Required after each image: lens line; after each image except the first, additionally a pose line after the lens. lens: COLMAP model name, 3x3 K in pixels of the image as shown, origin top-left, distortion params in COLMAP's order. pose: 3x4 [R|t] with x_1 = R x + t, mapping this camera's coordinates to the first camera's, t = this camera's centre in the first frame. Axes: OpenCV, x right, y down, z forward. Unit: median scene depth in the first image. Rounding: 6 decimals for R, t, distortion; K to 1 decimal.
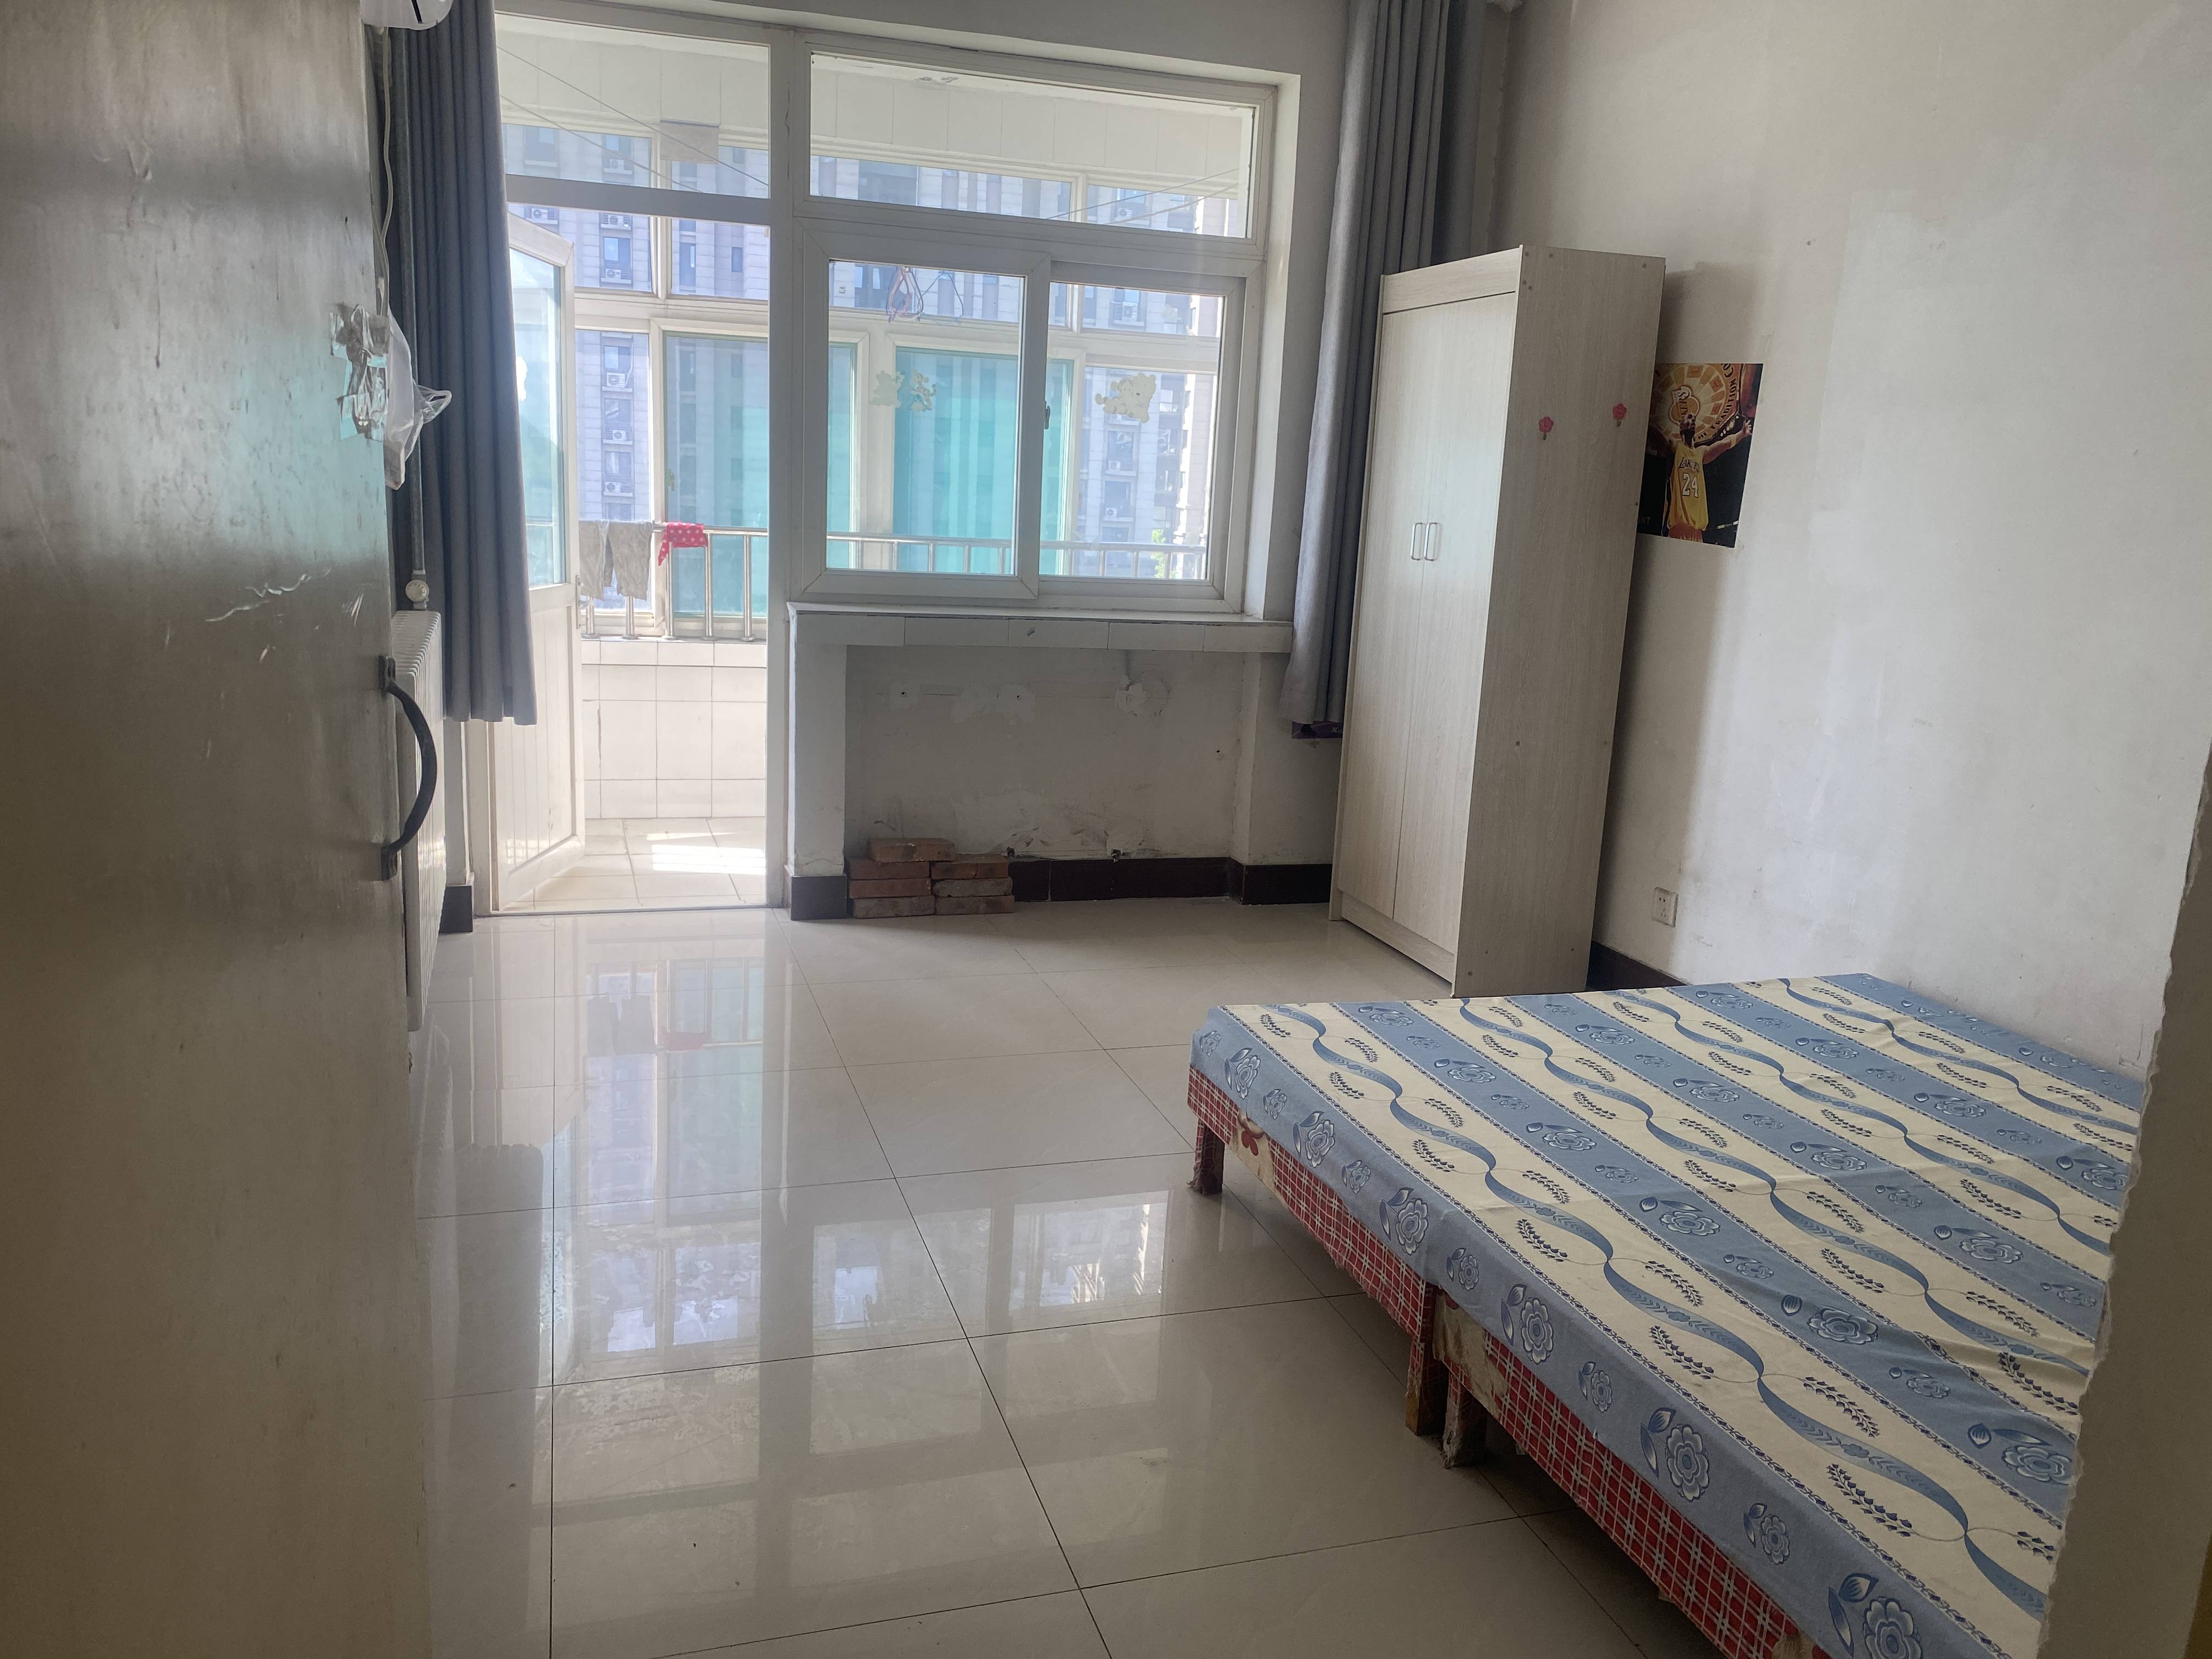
lens RADIAL K [[1671.8, 0, 1106.0], [0, 1671.8, 829.5], [0, 0, 1]] dist [0.000914, -0.000064]
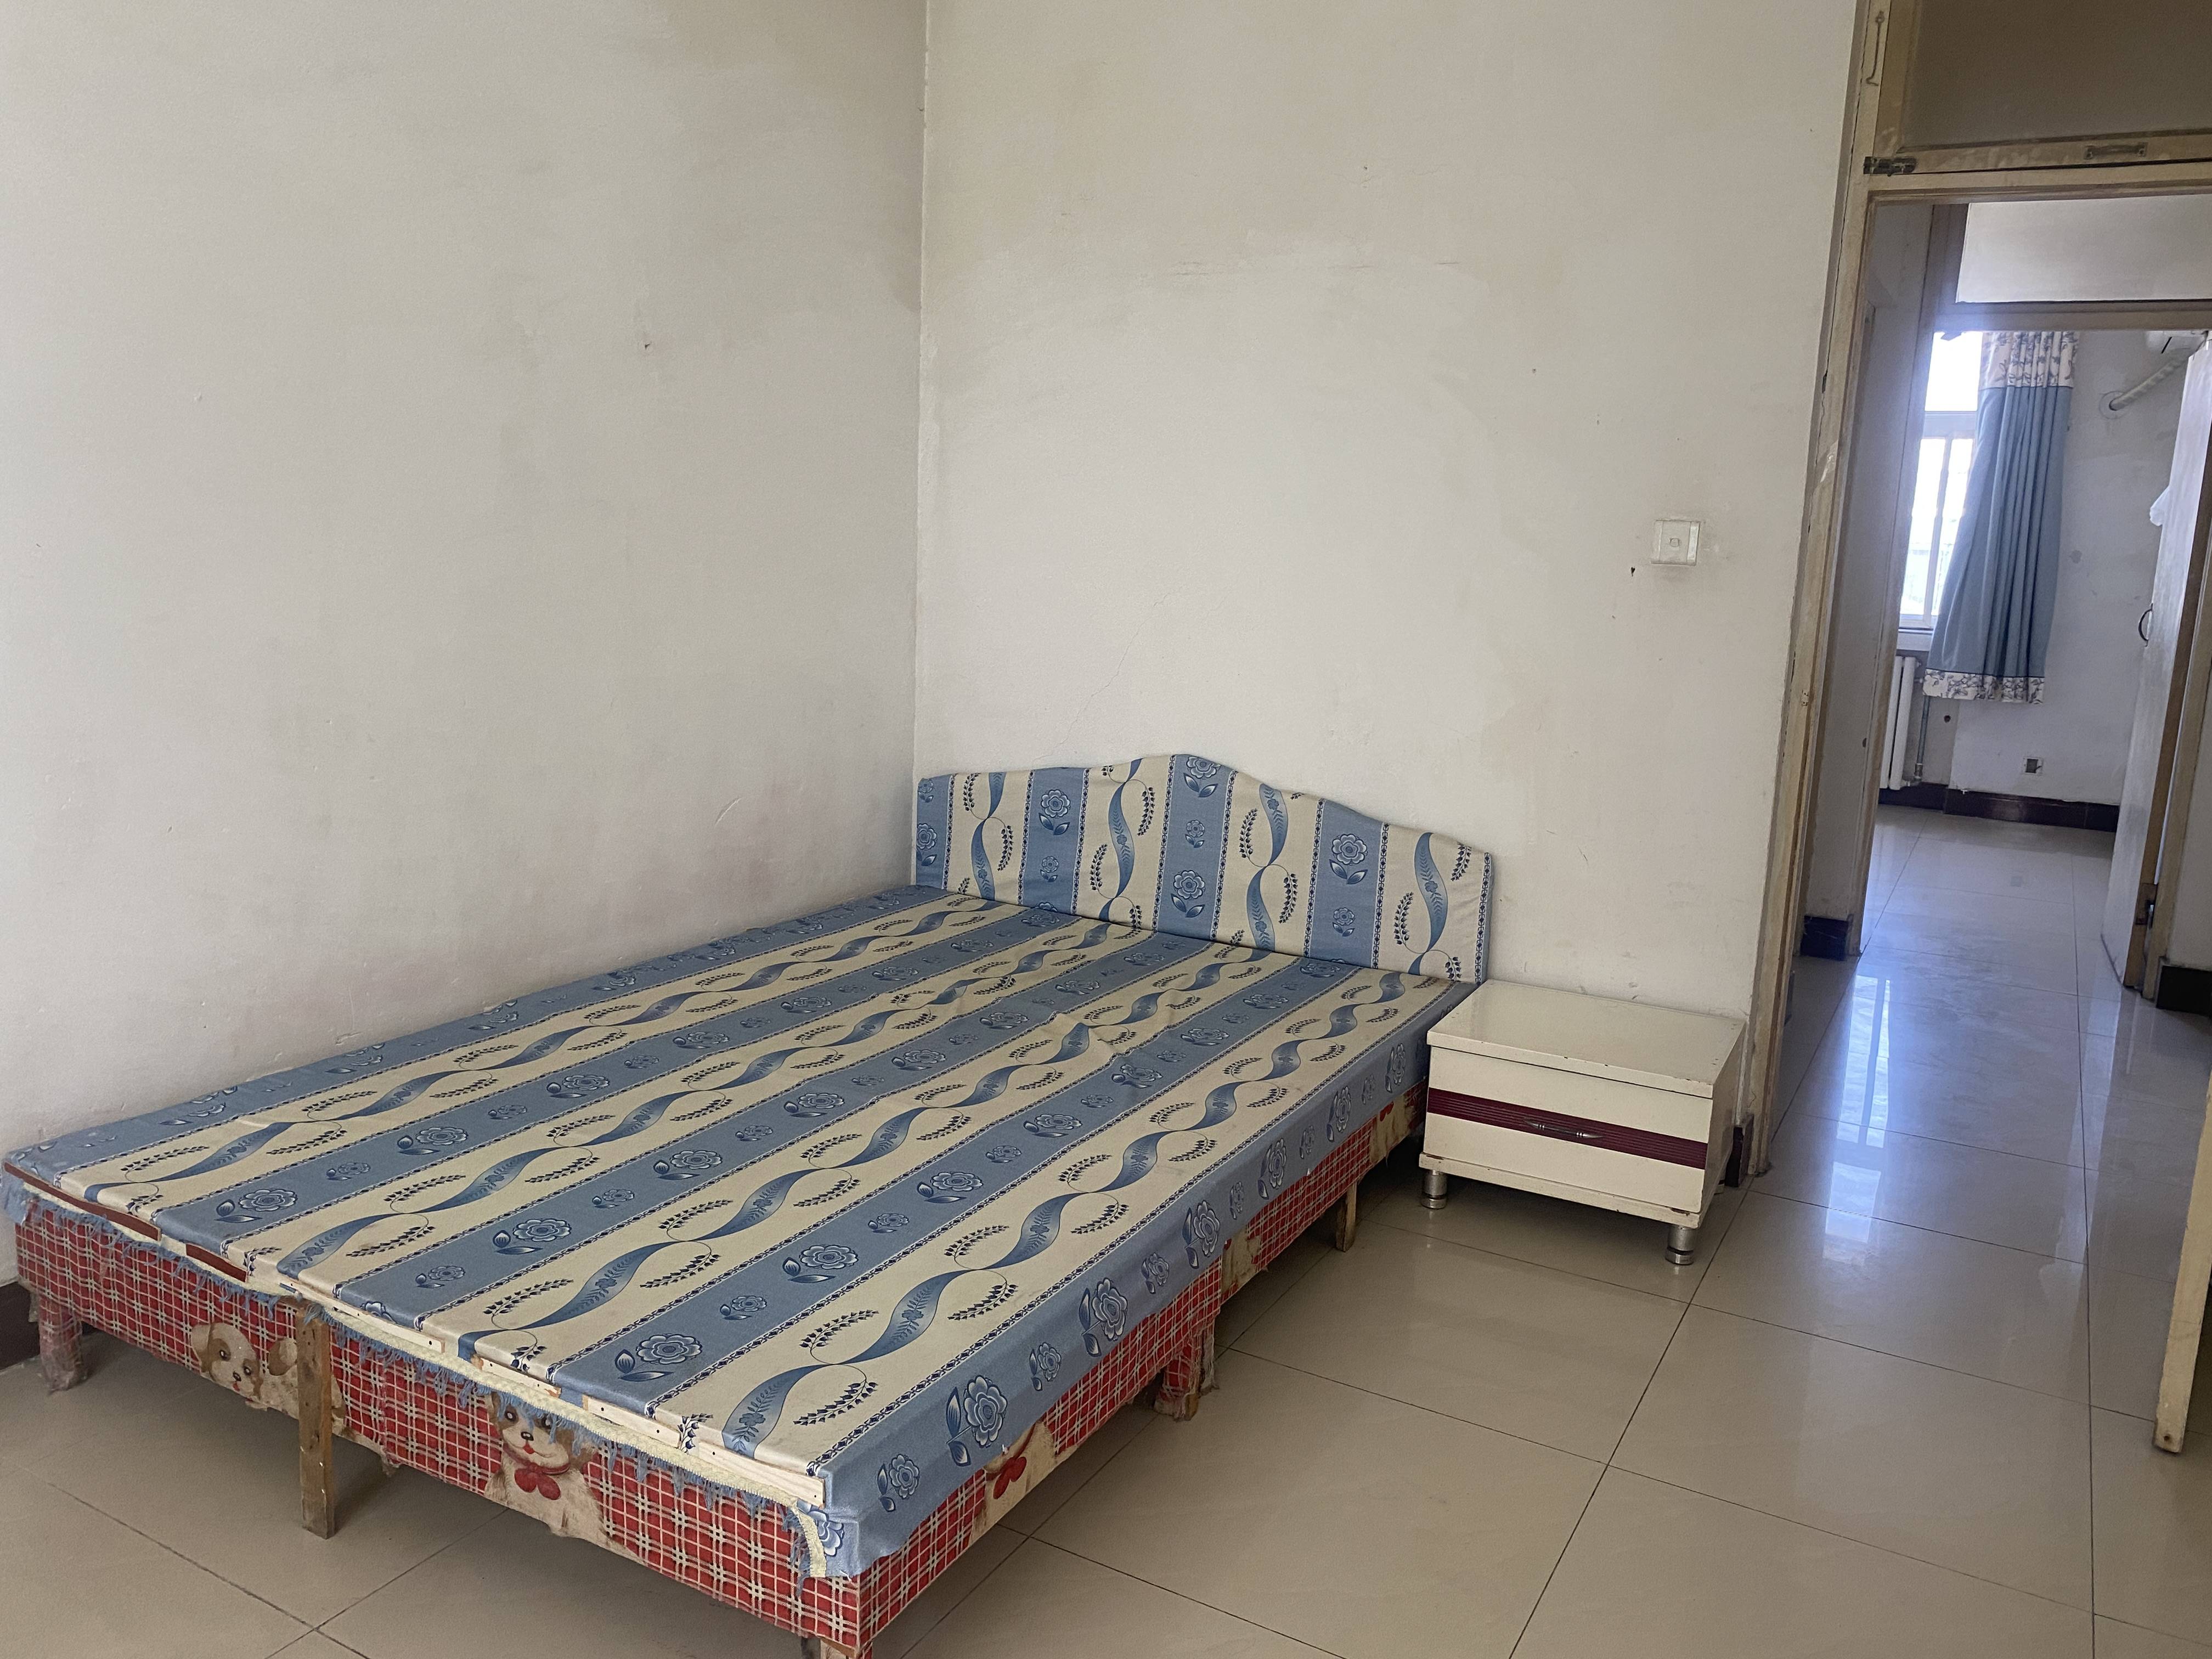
lens RADIAL K [[1671.8, 0, 1106.0], [0, 1671.8, 829.5], [0, 0, 1]] dist [0.000914, -0.000064]
pose [[-0.681774, -0.207032, 0.701656, -0.375769], [0.083403, 0.930870, 0.355704, -0.306027], [-0.726793, 0.301030, -0.617376, 1.358373]]
